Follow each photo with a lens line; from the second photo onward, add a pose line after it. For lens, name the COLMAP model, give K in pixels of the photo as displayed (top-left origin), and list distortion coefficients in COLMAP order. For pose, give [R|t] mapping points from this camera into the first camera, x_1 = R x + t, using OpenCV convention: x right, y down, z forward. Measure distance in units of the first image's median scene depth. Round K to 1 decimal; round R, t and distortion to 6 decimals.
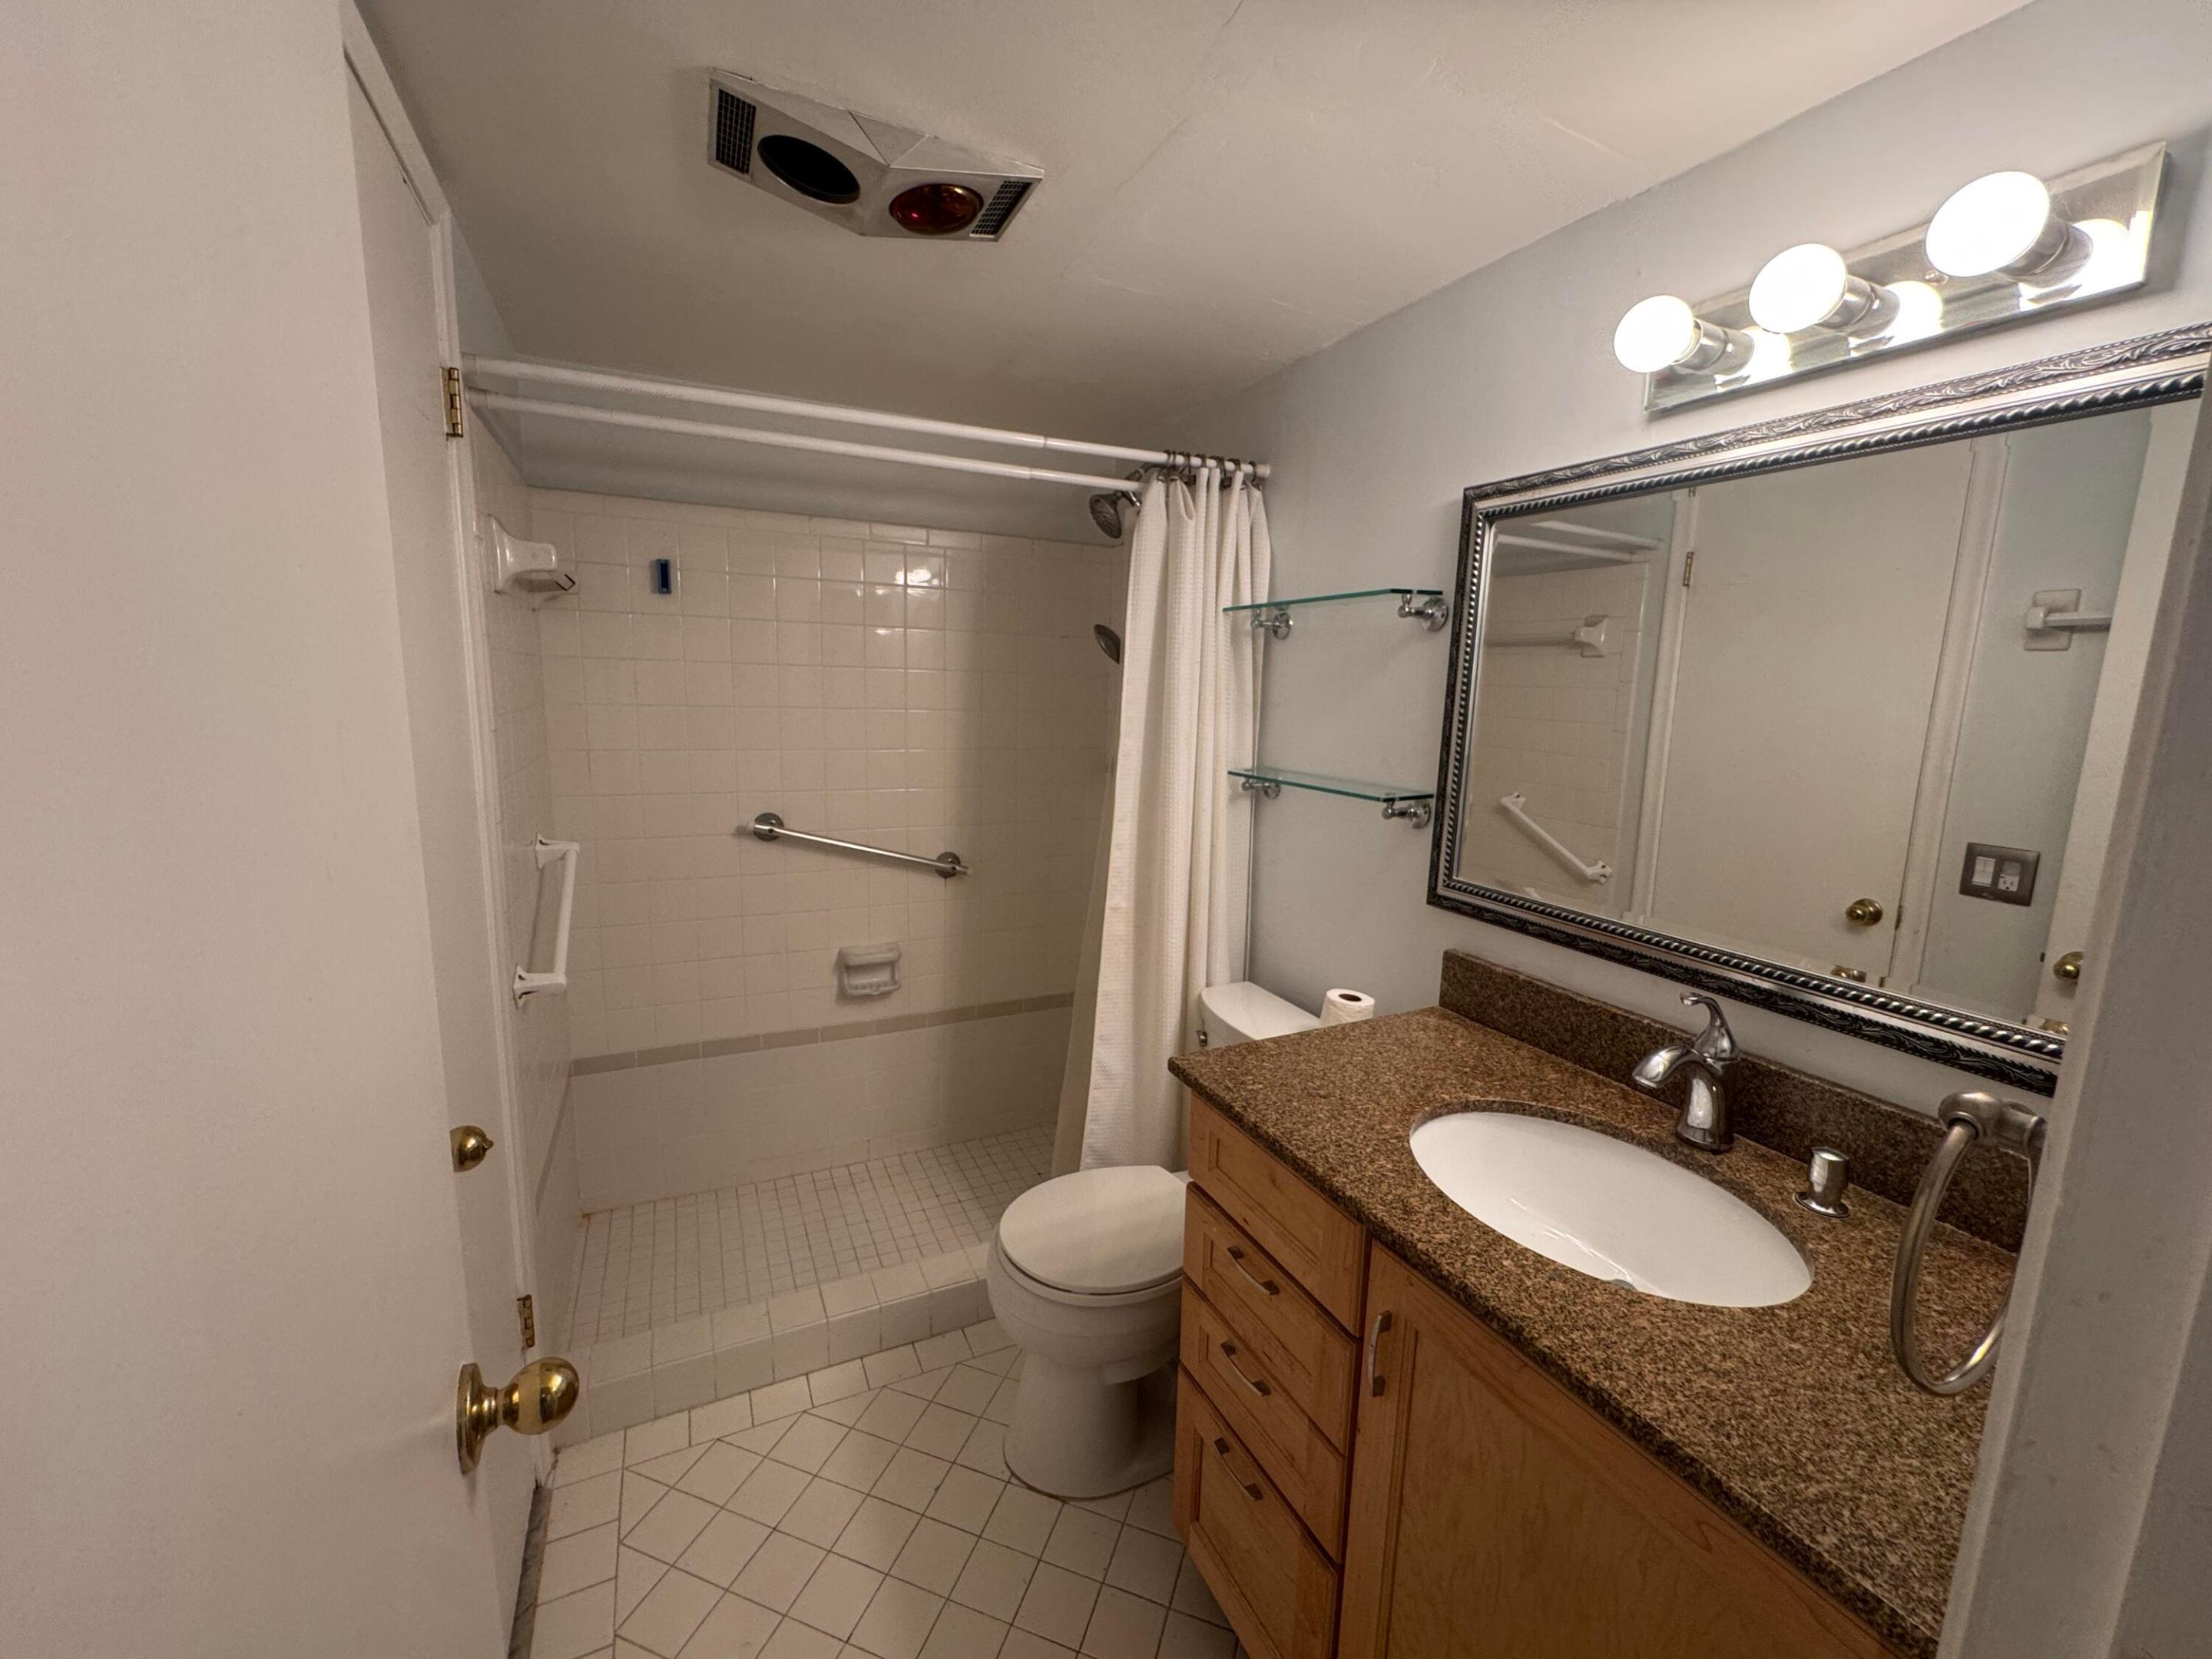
lens RADIAL K [[886.6, 0, 1102.1], [0, 886.6, 827.5], [0, 0, 1]] dist [-0.002470, 0.000619]
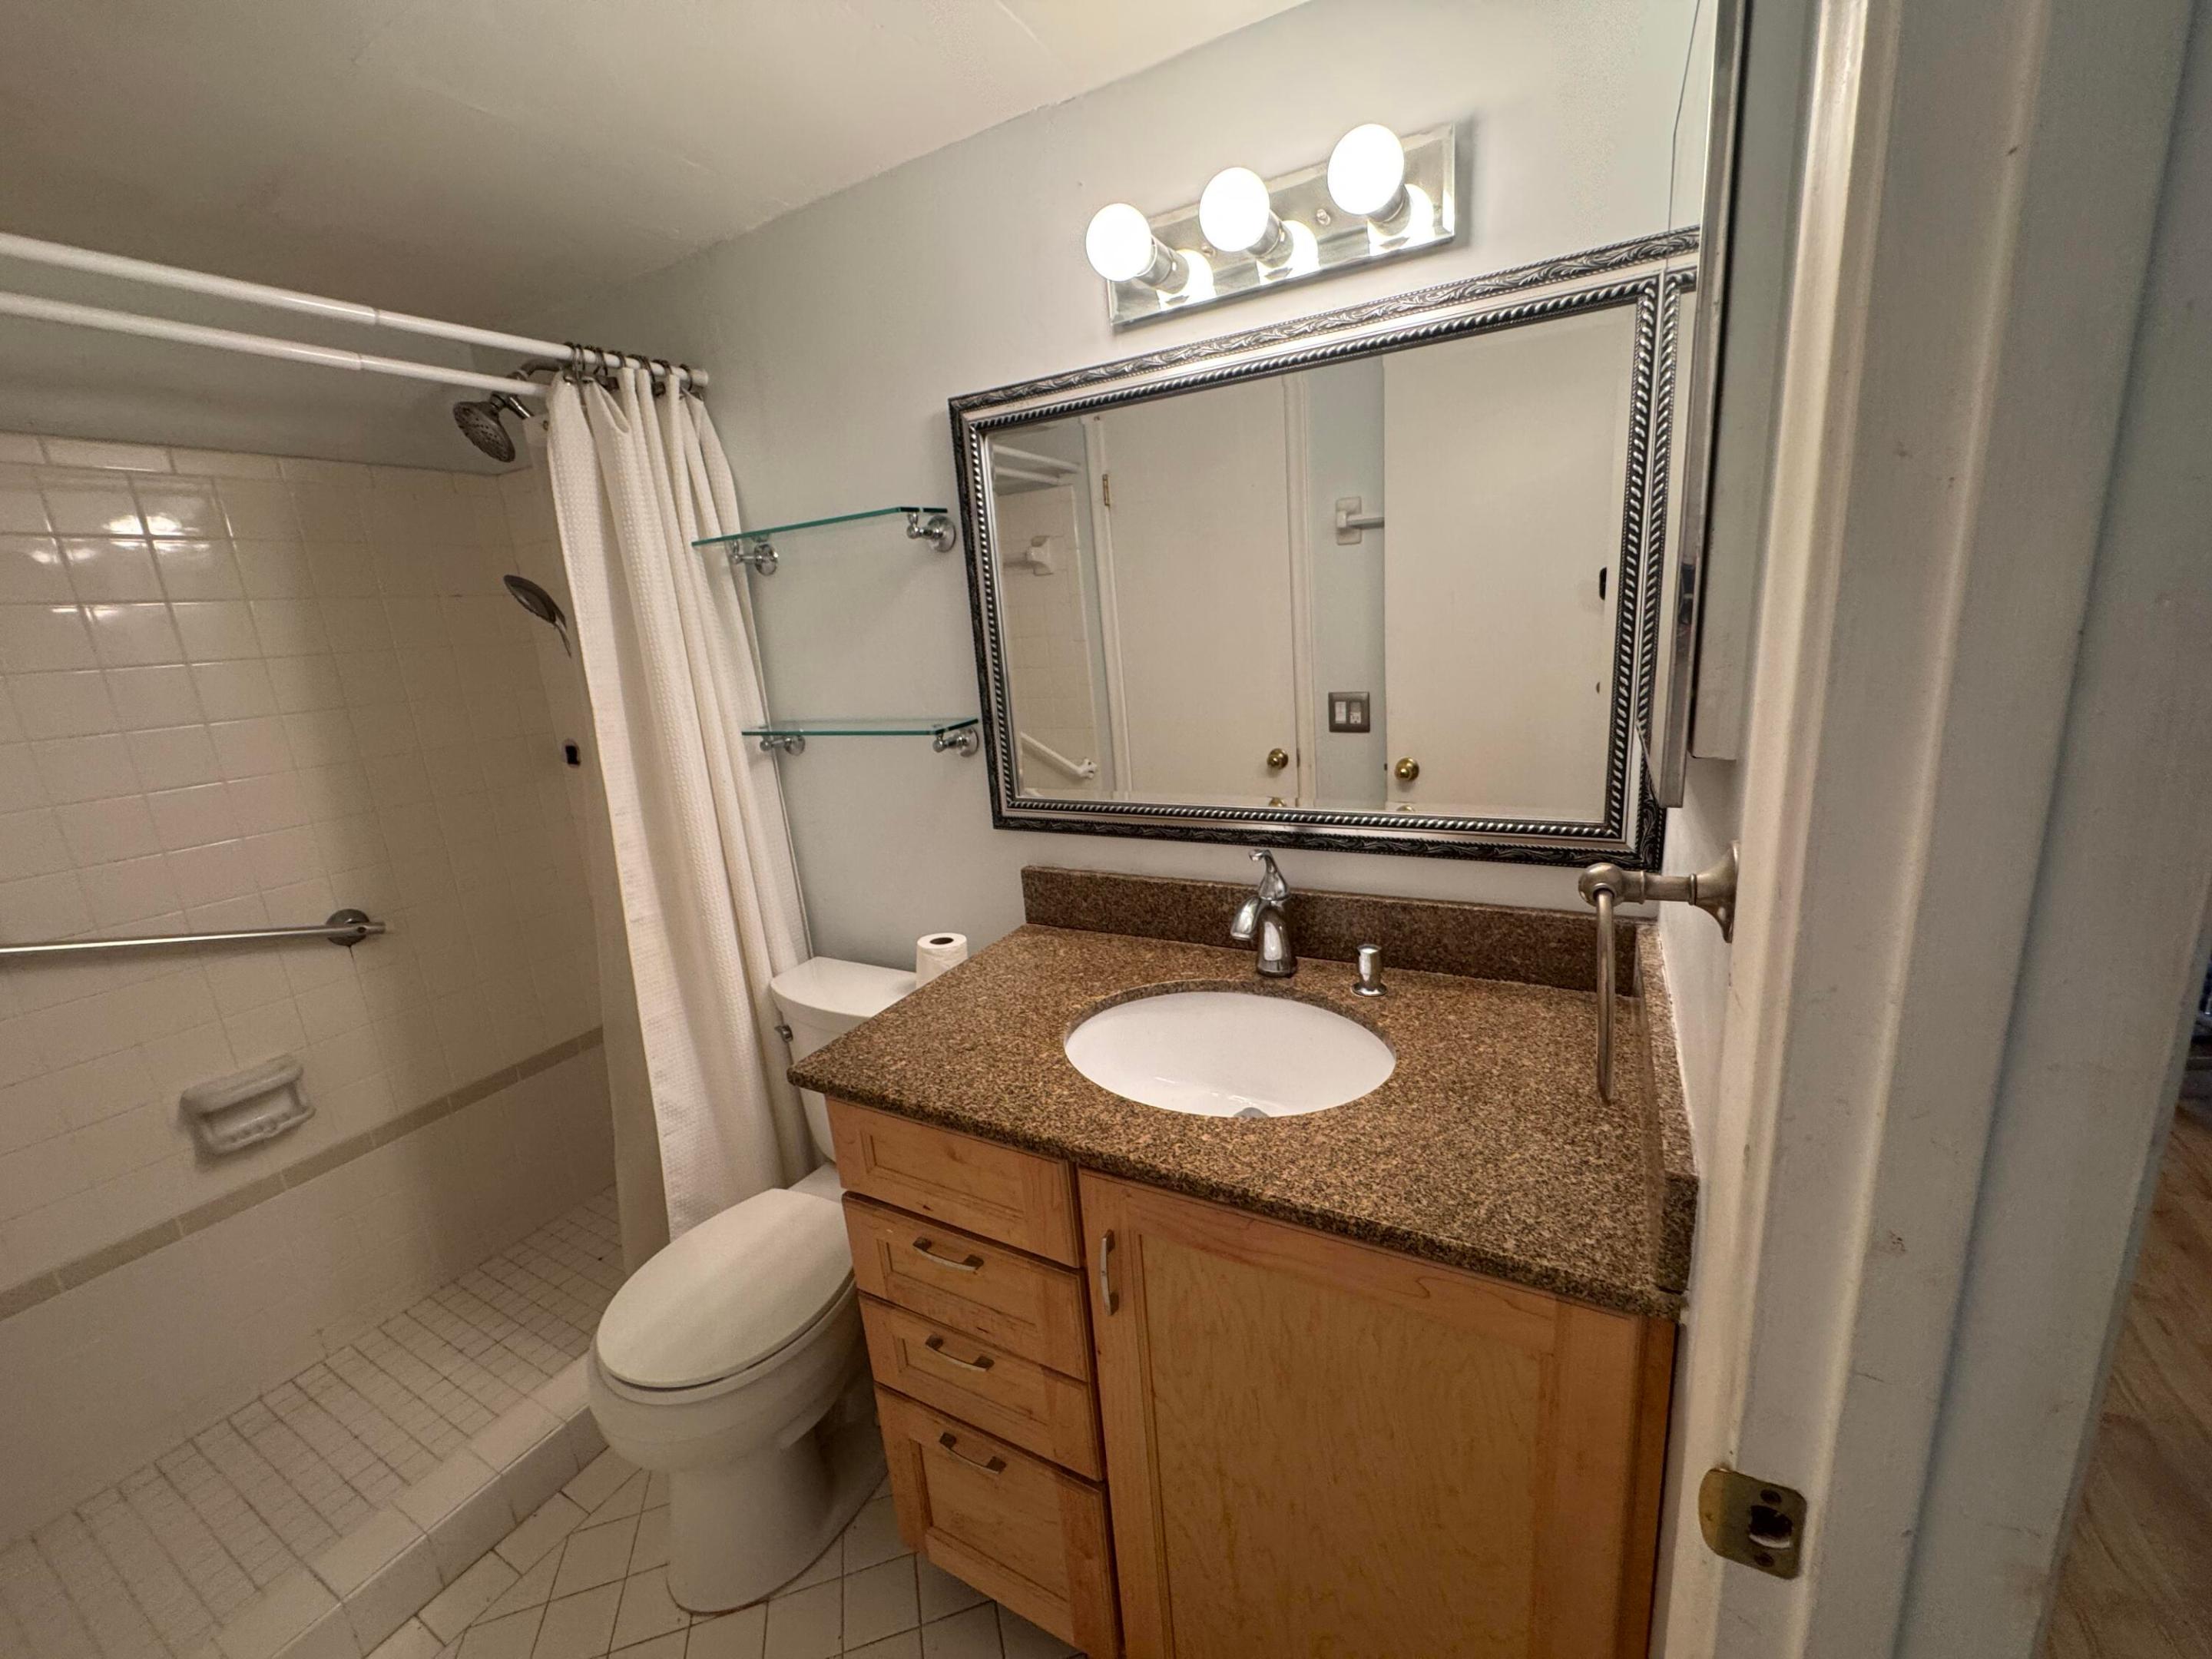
lens RADIAL K [[886.6, 0, 1102.1], [0, 886.6, 827.5], [0, 0, 1]] dist [-0.002470, 0.000619]
pose [[0.813755, -0.223203, 0.536640, -0.075617], [0.189344, 0.974757, 0.118308, -0.010830], [-0.549501, 0.005336, 0.835476, 0.105637]]
